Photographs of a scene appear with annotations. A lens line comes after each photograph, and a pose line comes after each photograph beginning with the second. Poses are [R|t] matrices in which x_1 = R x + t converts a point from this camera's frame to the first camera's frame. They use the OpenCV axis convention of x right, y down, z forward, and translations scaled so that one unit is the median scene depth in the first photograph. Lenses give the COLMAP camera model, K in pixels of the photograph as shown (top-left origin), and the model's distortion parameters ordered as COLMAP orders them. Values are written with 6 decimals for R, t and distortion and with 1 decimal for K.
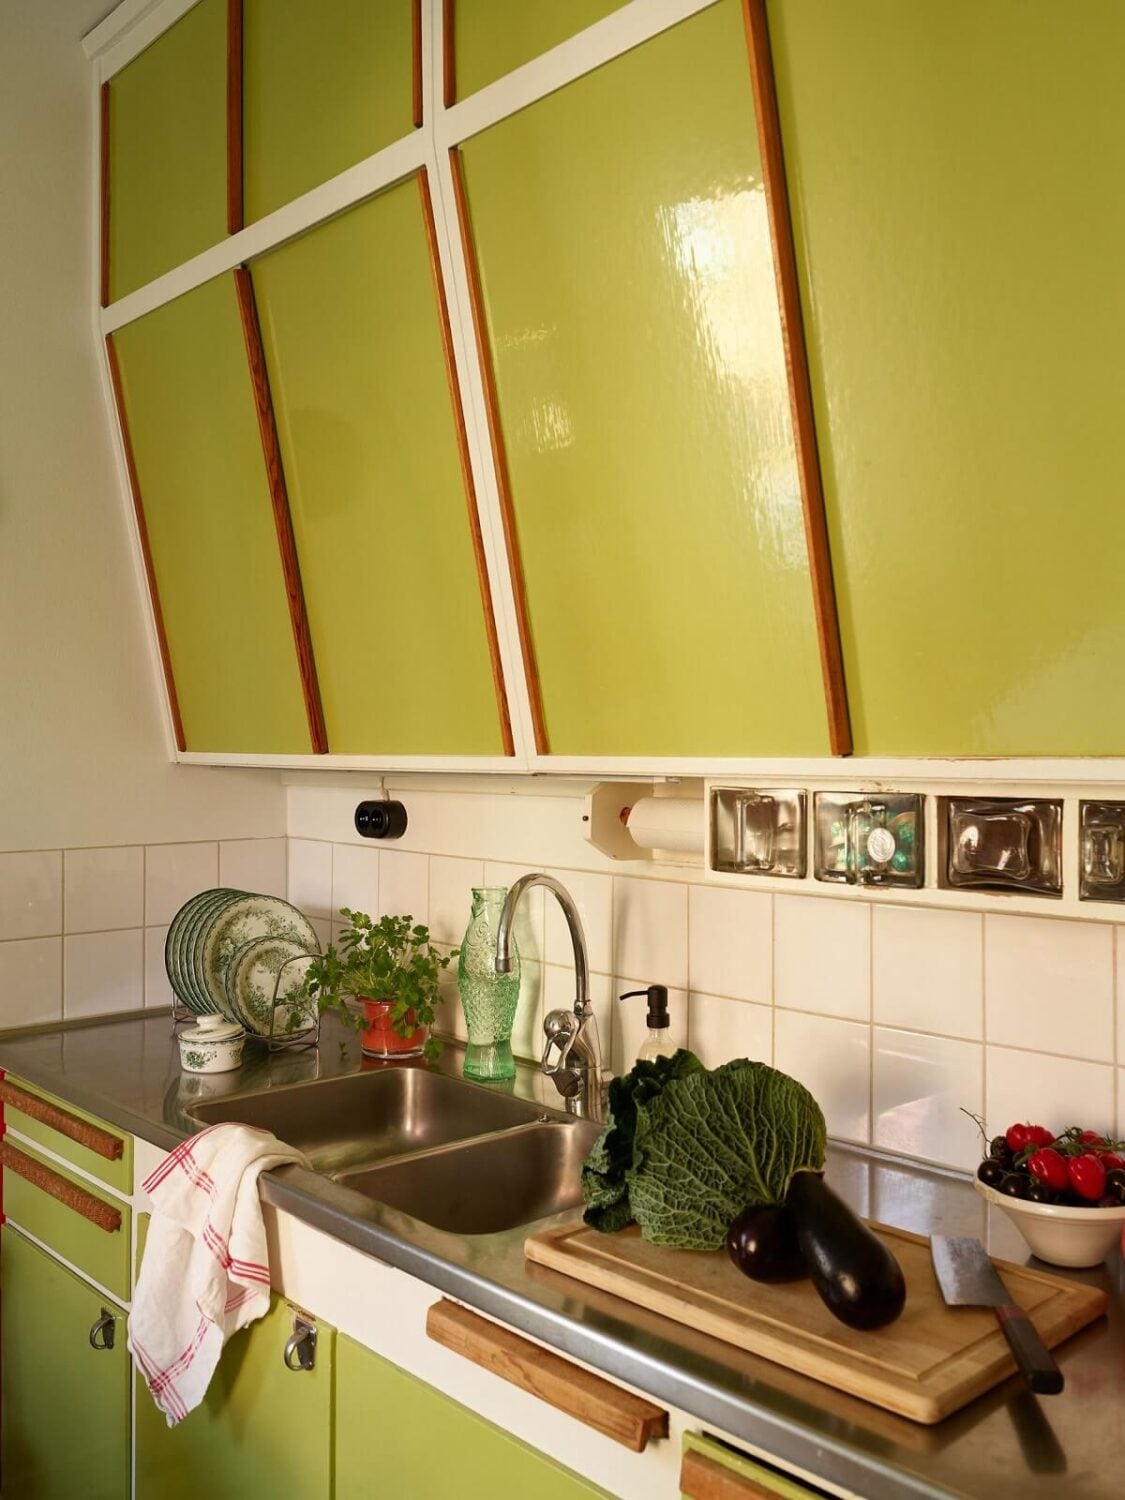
lens RADIAL K [[1318.1, 0, 562.5], [0, 1318.1, 750.0], [0, 0, 1]] dist [-0.038210, 0.005520]
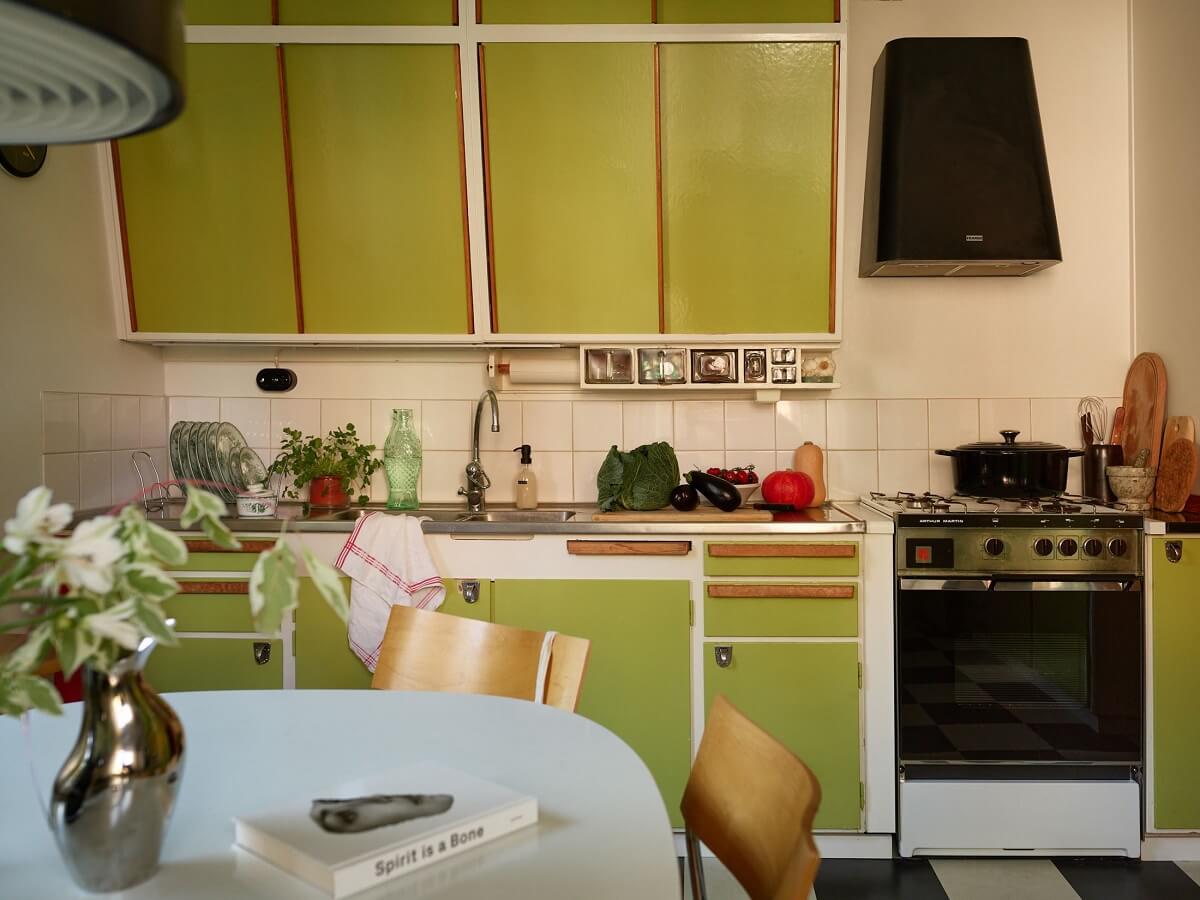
lens RADIAL K [[1282.5, 0, 600.0], [0, 1282.5, 450.0], [0, 0, 1]] dist [-0.015366, -0.006876]
pose [[0.681182, 0.010307, 0.732041, -1.386329], [-0.000991, 0.999913, -0.013156, 0.214898], [-0.732113, 0.008237, 0.681133, -0.524694]]
